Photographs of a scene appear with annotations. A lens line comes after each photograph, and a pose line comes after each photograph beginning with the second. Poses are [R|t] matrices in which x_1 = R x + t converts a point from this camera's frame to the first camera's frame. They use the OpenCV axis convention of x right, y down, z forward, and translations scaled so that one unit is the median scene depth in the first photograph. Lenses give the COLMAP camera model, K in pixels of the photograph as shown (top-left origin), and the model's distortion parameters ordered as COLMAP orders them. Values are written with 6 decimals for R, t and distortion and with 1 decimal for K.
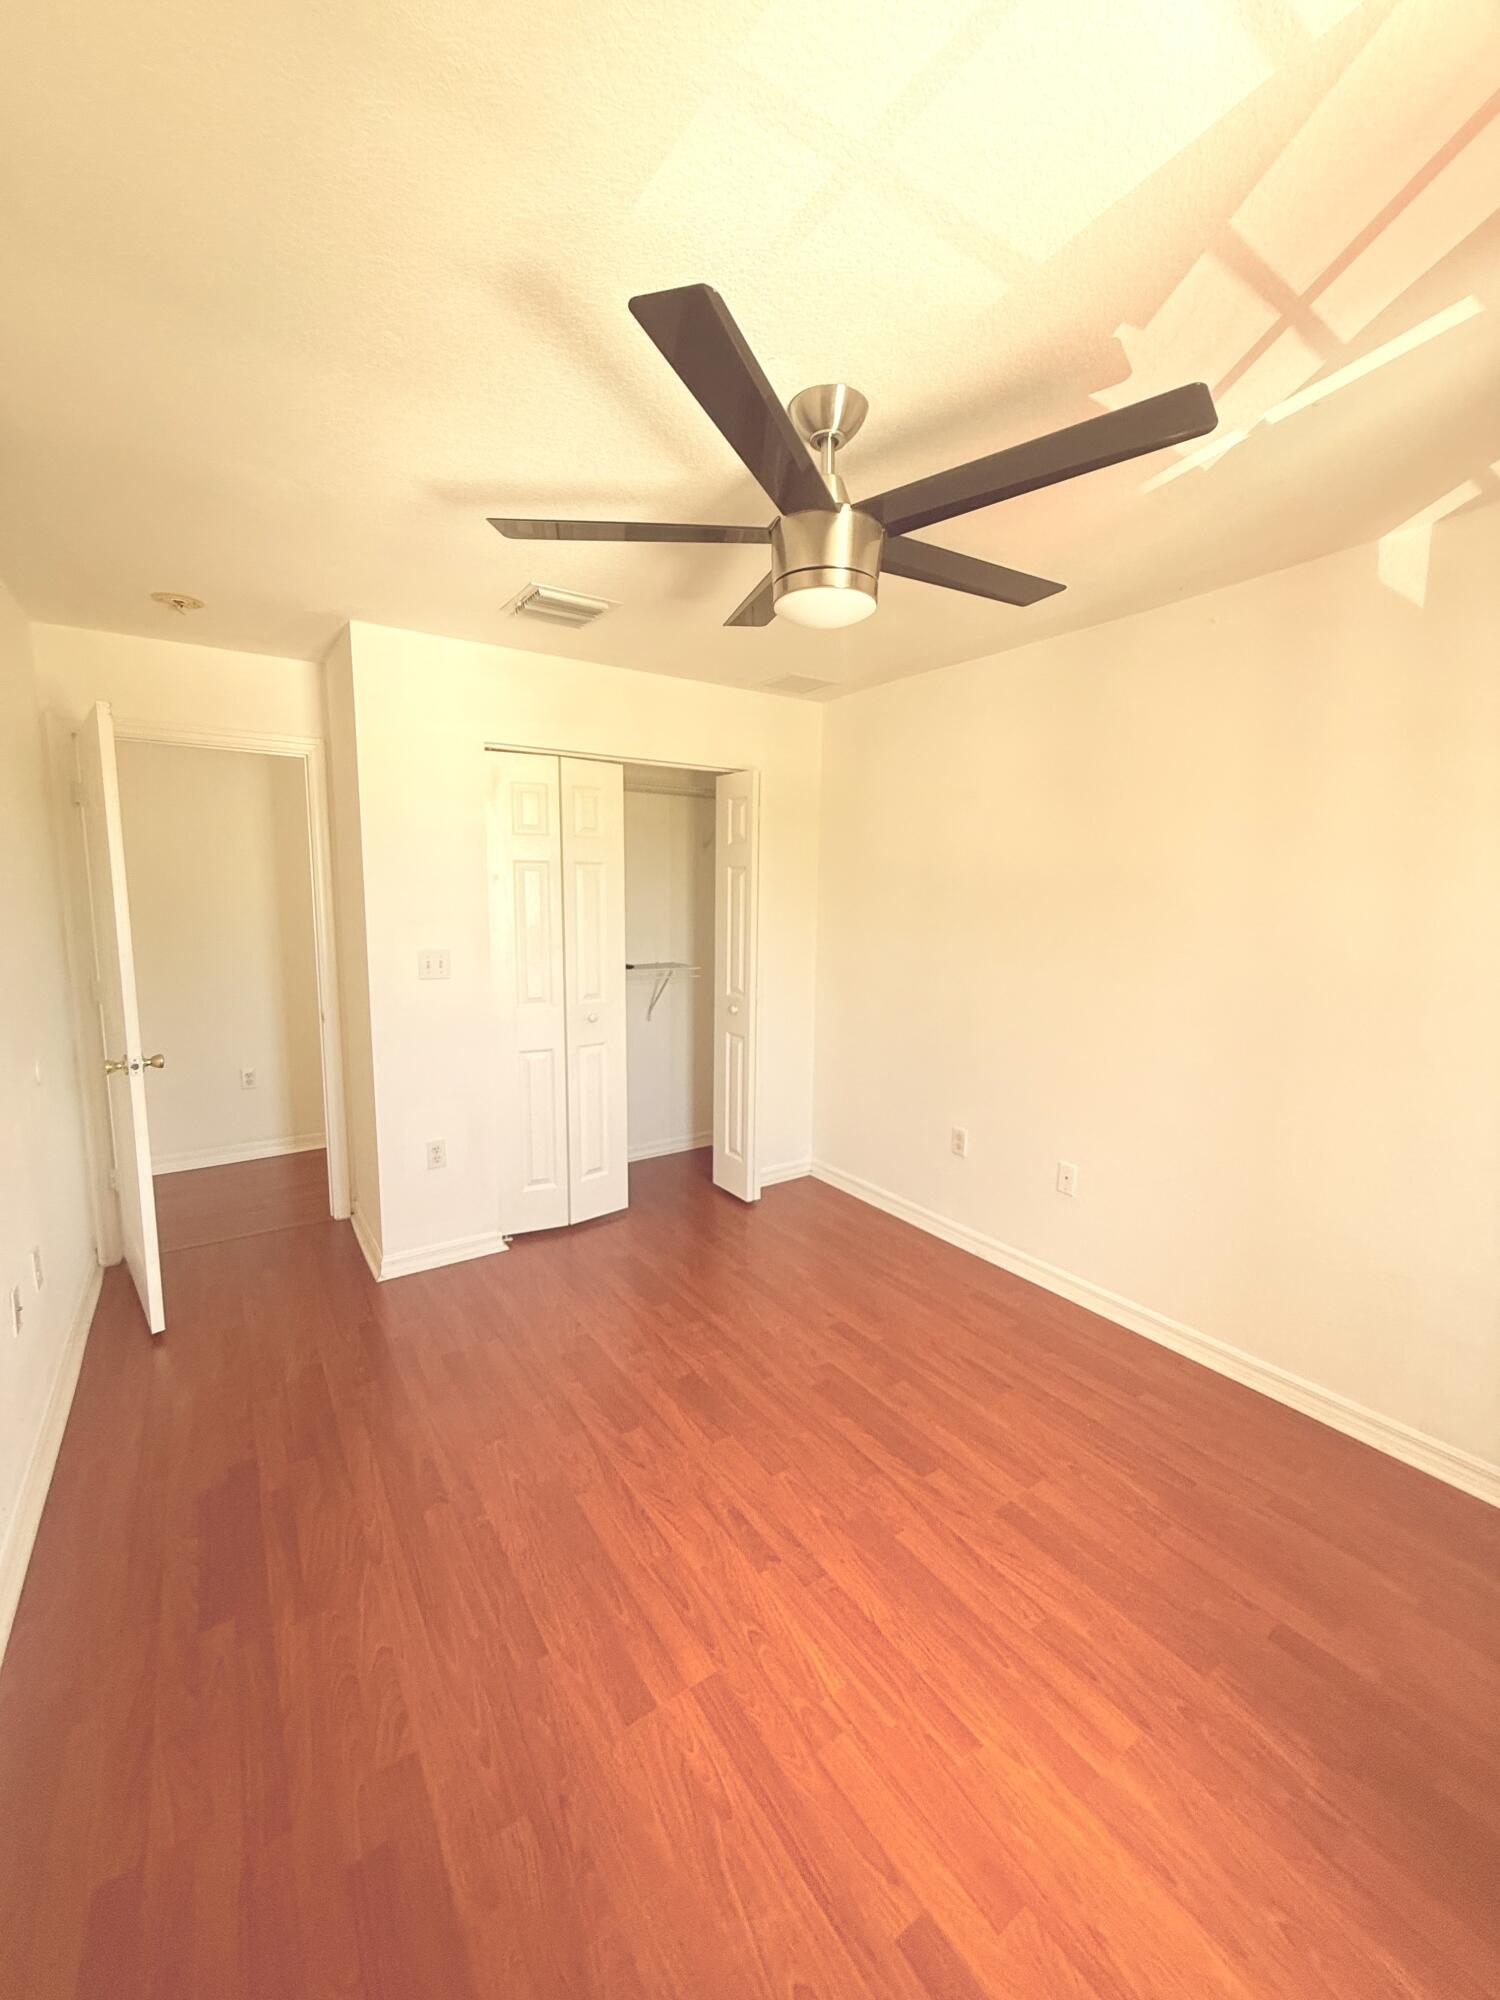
lens RADIAL K [[797.4, 0, 750.0], [0, 797.4, 1000.0], [0, 0, 1]] dist [-0.015855, 0.003689]
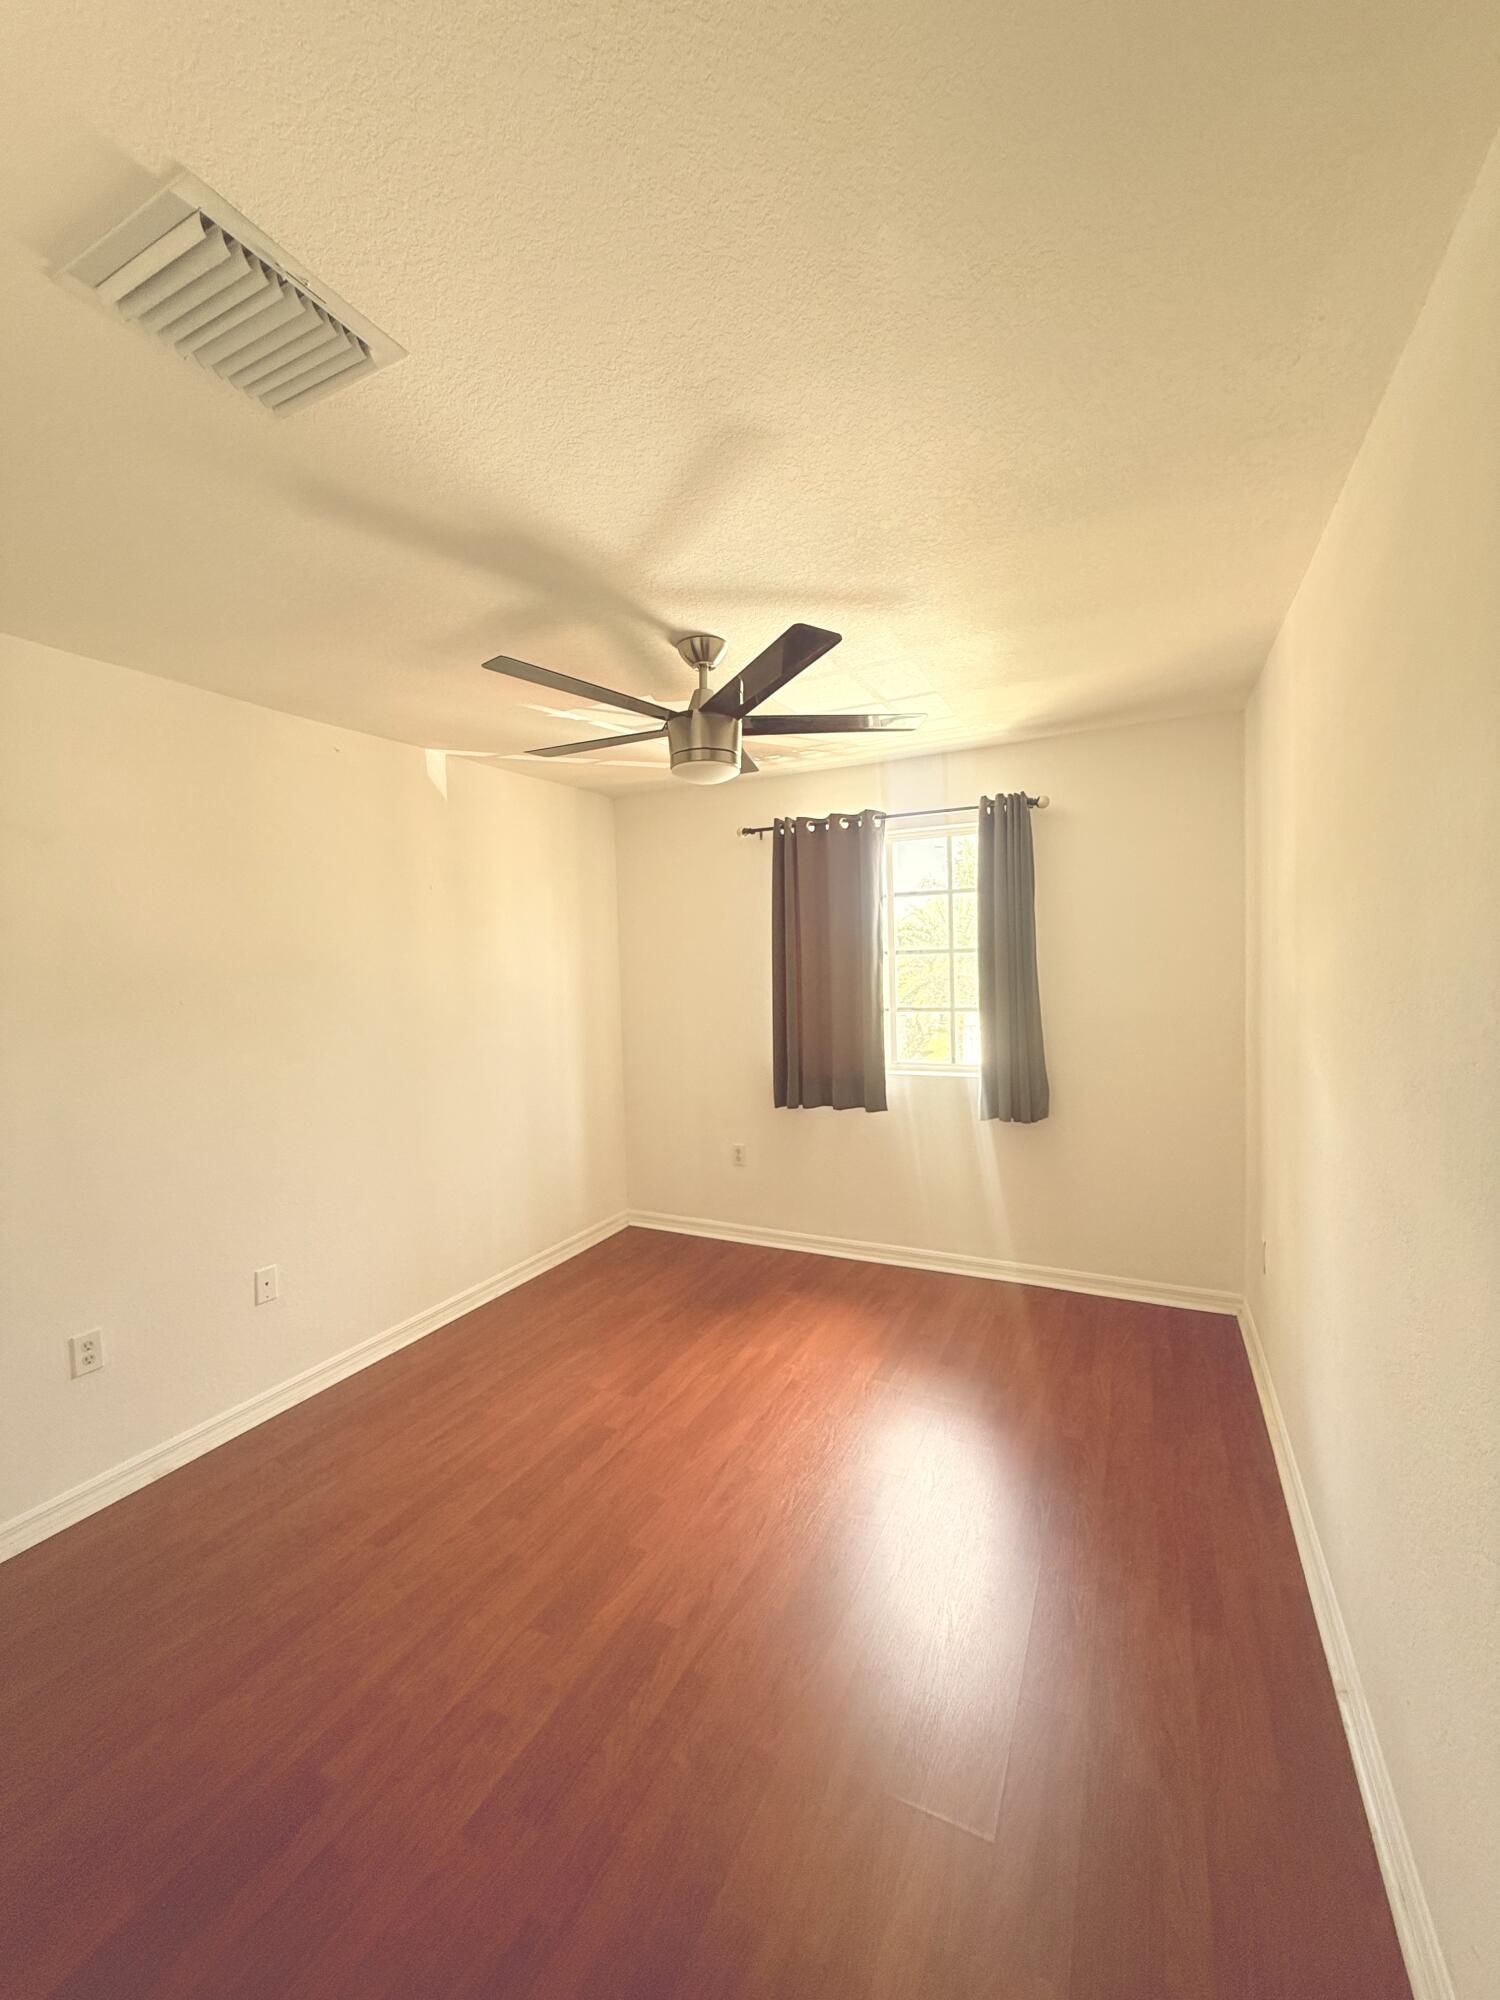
lens RADIAL K [[797.4, 0, 750.0], [0, 797.4, 1000.0], [0, 0, 1]] dist [-0.015855, 0.003689]
pose [[-0.500857, -0.037580, 0.864714, -1.054459], [0.142379, 0.981870, 0.125140, -0.211629], [-0.853739, 0.185794, -0.486426, 1.460992]]
